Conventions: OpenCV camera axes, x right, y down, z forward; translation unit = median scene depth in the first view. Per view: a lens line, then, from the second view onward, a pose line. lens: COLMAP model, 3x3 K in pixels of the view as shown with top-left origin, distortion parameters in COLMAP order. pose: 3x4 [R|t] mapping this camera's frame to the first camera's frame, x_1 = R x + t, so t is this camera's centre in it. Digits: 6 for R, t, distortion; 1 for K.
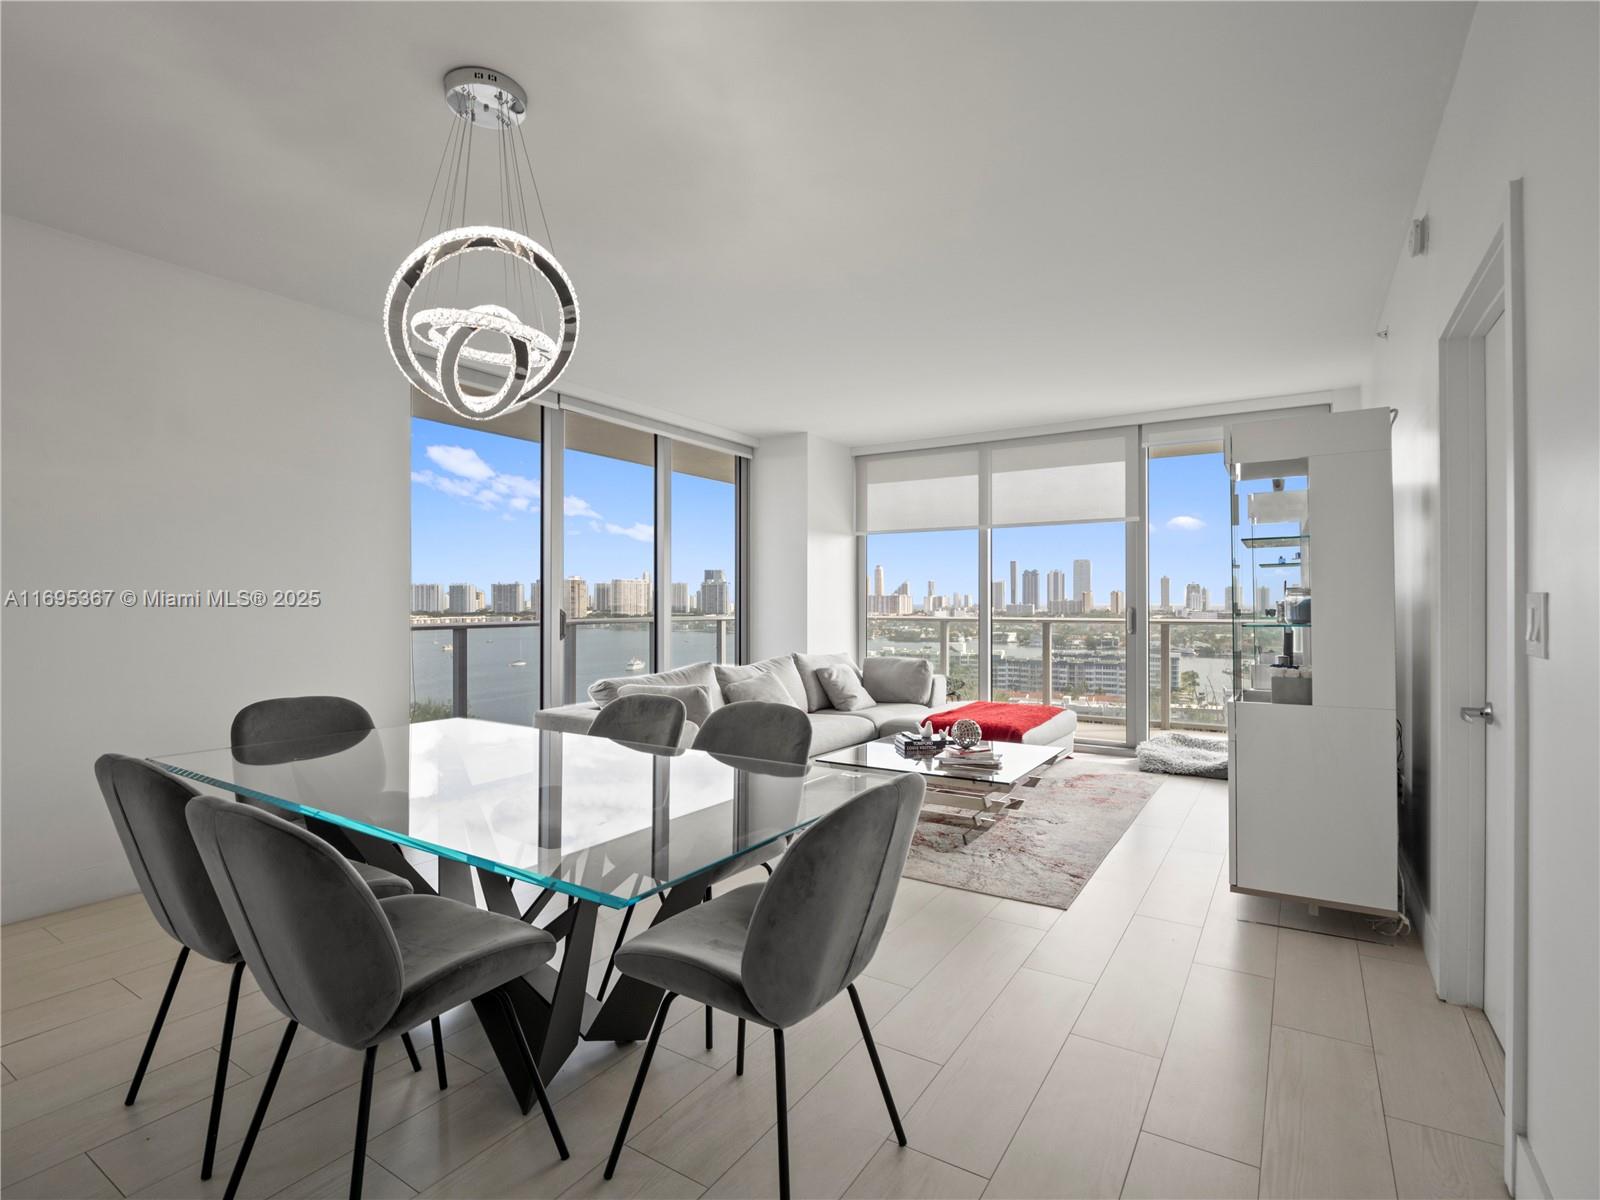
lens RADIAL K [[803.8, 0, 806.7], [0, 803.8, 593.6], [0, 0, 1]] dist [-0.010000, -0.000392]
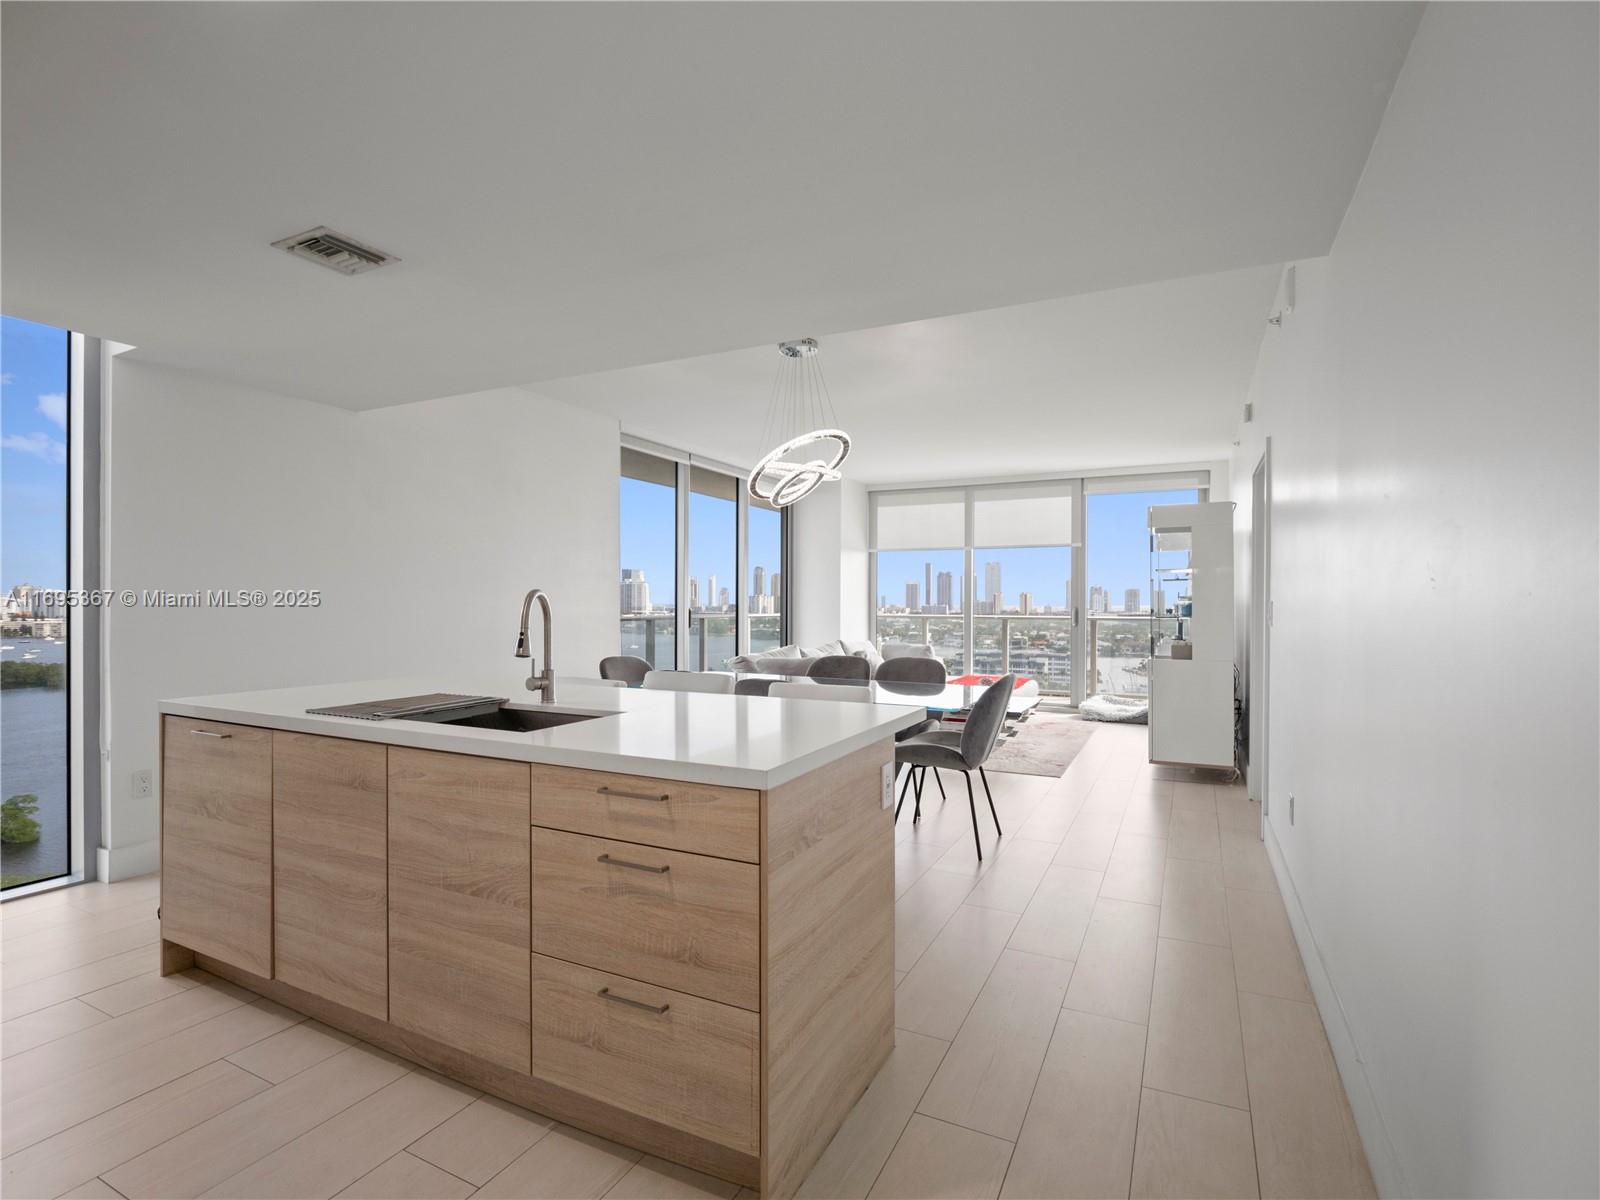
lens RADIAL K [[817.2, 0, 787.7], [0, 817.2, 602.3], [0, 0, 1]] dist [-0.024771, -0.001712]
pose [[0.995978, 0.004187, 0.089506, -0.223579], [-0.005113, 0.999936, 0.010118, -0.003757], [-0.089457, -0.010535, 0.995935, -0.373624]]
